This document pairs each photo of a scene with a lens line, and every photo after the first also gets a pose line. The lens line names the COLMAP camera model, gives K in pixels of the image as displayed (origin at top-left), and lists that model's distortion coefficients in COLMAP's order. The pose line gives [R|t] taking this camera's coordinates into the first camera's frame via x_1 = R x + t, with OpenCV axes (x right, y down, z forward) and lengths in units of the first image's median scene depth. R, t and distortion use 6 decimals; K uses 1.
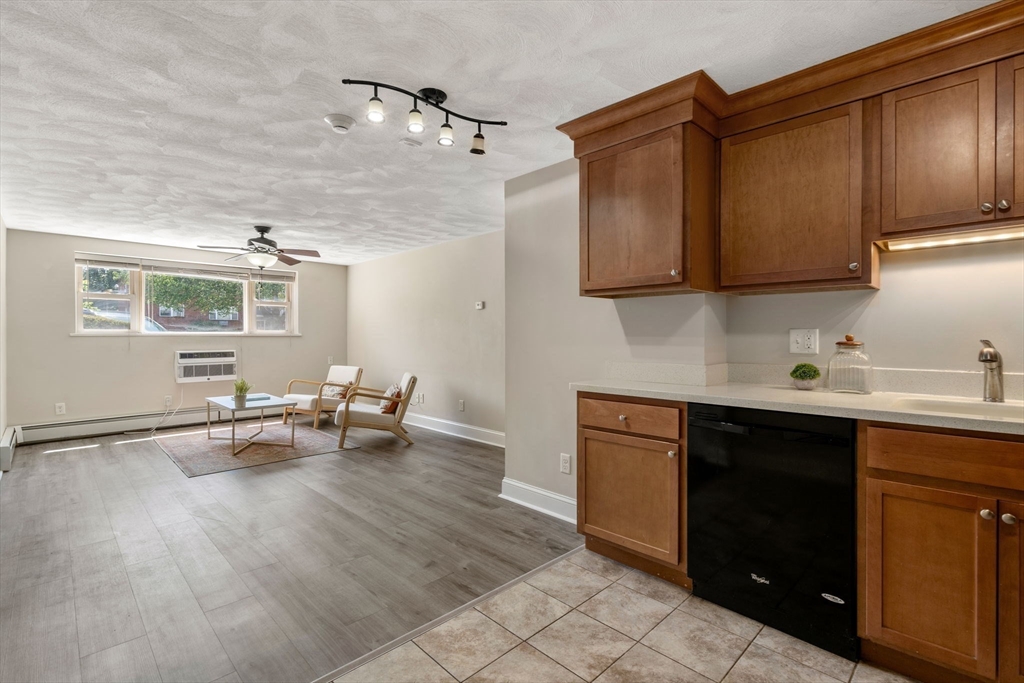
lens RADIAL K [[467.8, 0, 516.0], [0, 467.8, 339.7], [0, 0, 1]] dist [-0.001278, -0.000608]
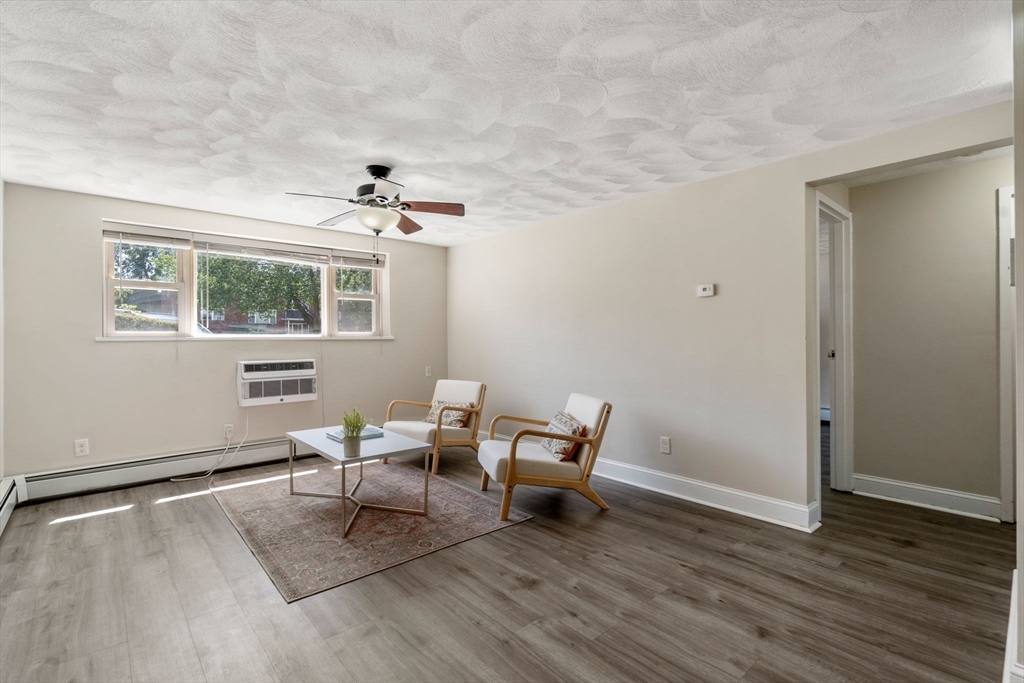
lens RADIAL K [[467.8, 0, 512.0], [0, 467.8, 341.5], [0, 0, 1]] dist [-0.003441, 0.000296]
pose [[0.998191, -0.003457, -0.060021, -0.308946], [0.003312, 0.999991, -0.002511, -0.003348], [0.060029, 0.002307, 0.998194, 0.359858]]
